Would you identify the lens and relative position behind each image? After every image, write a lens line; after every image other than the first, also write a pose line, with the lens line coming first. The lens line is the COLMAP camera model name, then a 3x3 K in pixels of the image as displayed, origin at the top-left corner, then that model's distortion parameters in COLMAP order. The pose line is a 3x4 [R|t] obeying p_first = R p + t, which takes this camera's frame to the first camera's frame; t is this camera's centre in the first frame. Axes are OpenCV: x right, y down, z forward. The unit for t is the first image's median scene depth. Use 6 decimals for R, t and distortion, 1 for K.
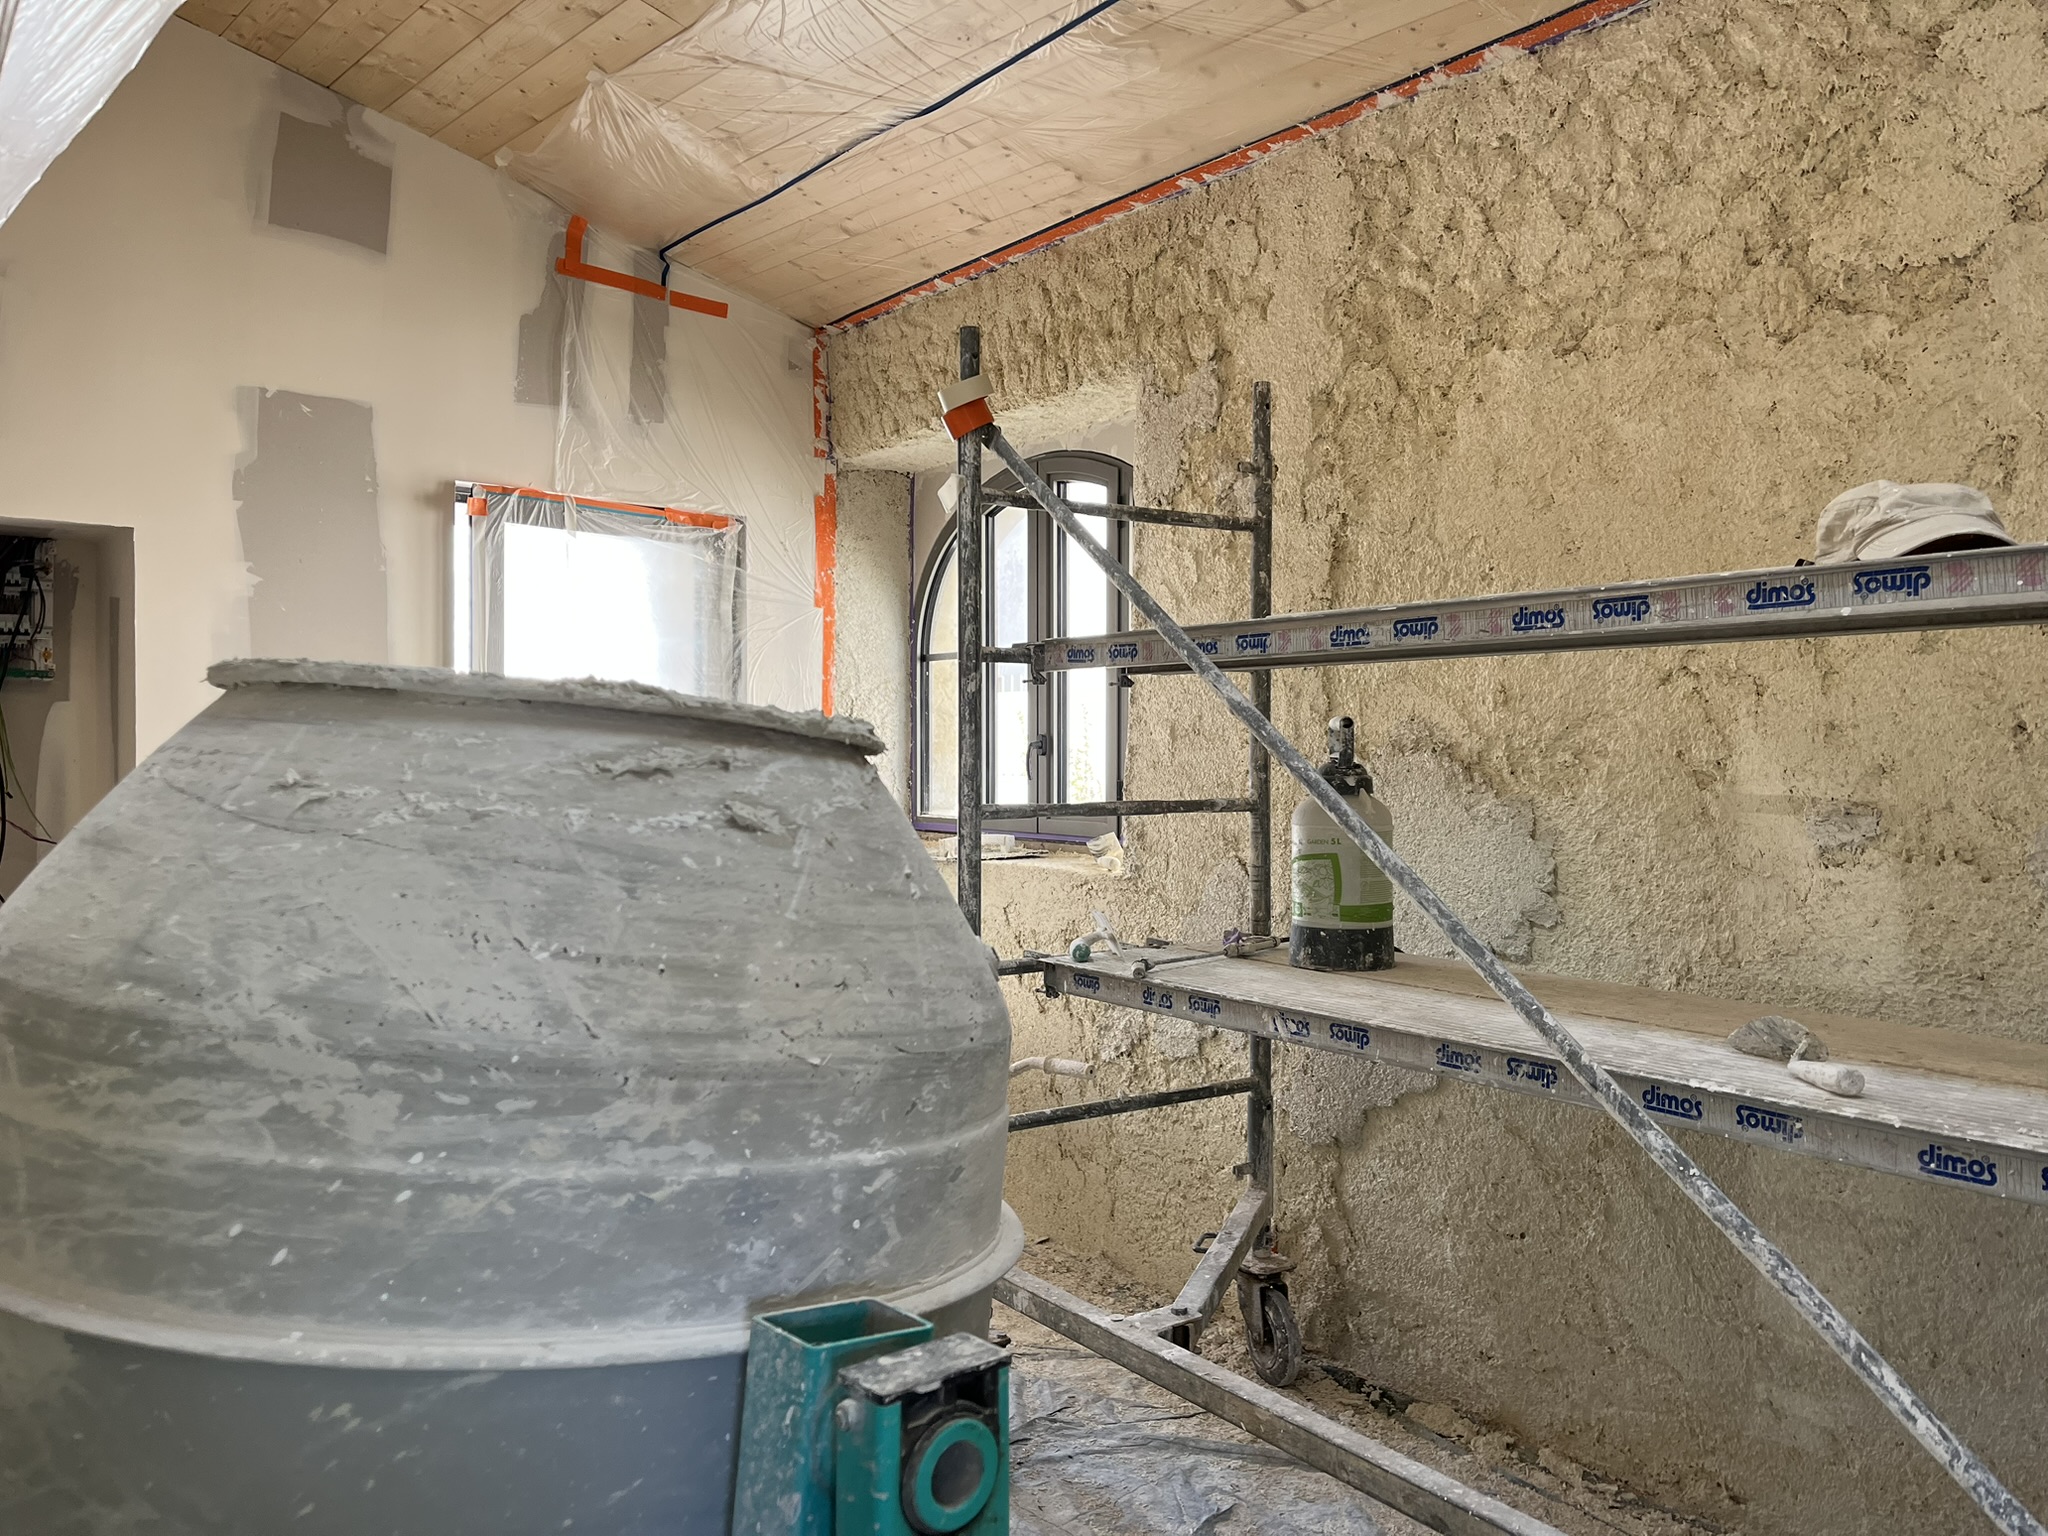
lens RADIAL K [[1562.7, 0, 1025.3], [0, 1562.7, 768.1], [0, 0, 1]] dist [0.061156, -0.085109]
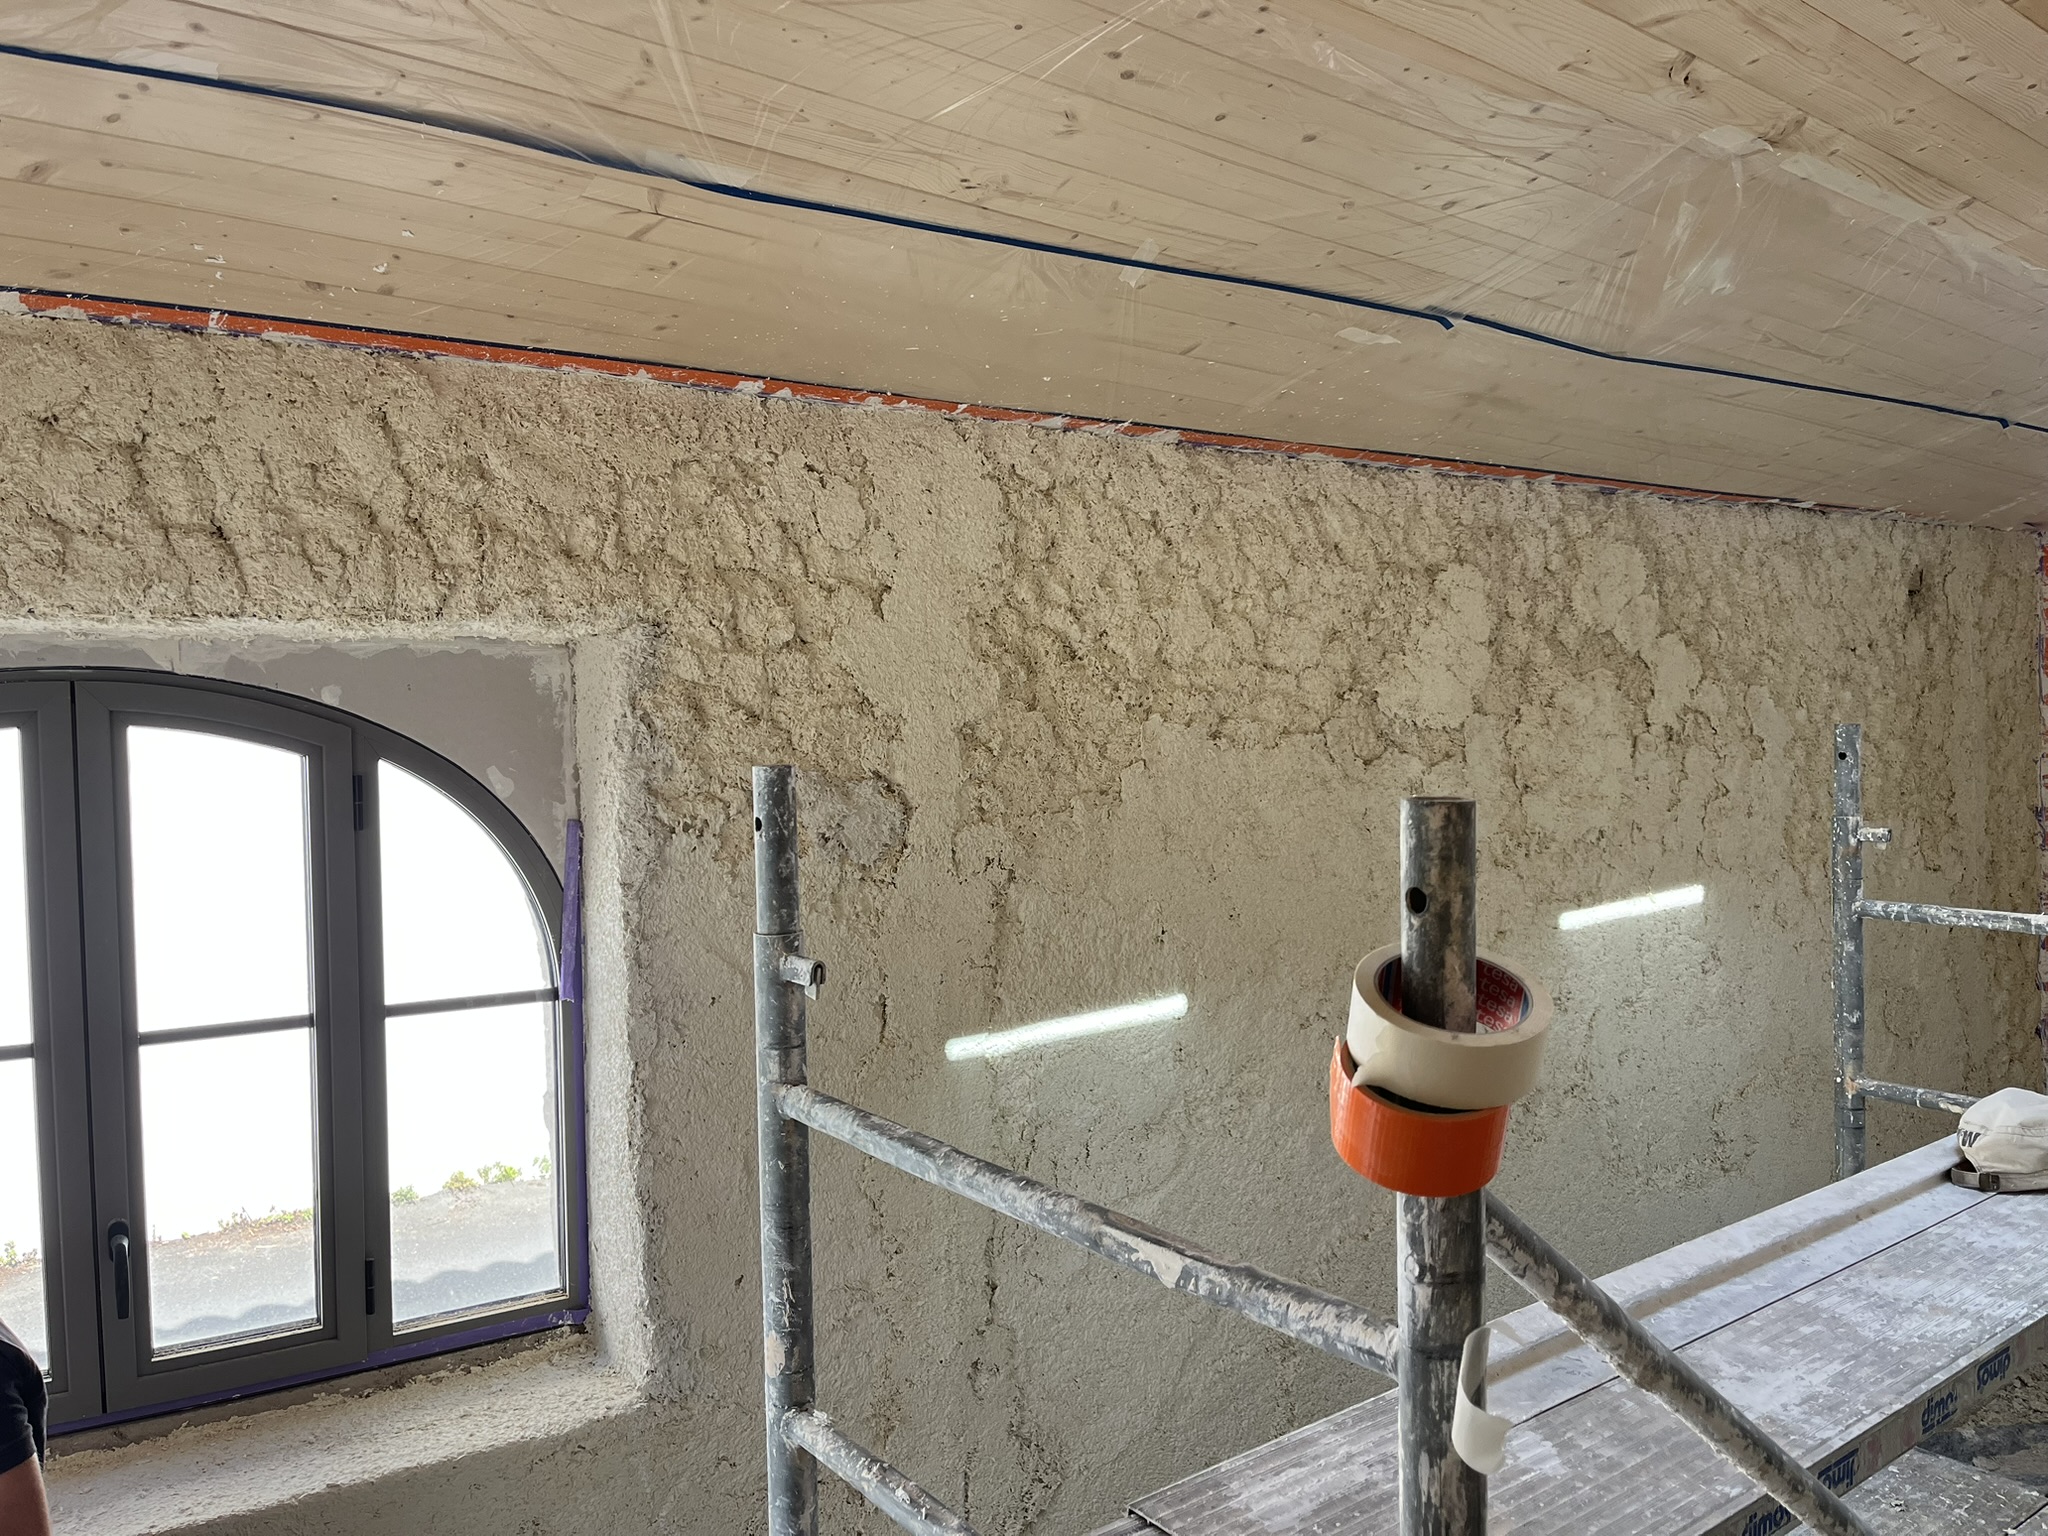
lens RADIAL K [[1562.7, 0, 1025.1], [0, 1562.7, 771.1], [0, 0, 1]] dist [0.061156, -0.085109]
pose [[0.066646, -0.046586, 0.996689, -0.803332], [0.023092, 0.998714, 0.045136, -0.310252], [-0.997509, 0.020007, 0.067636, 1.126242]]
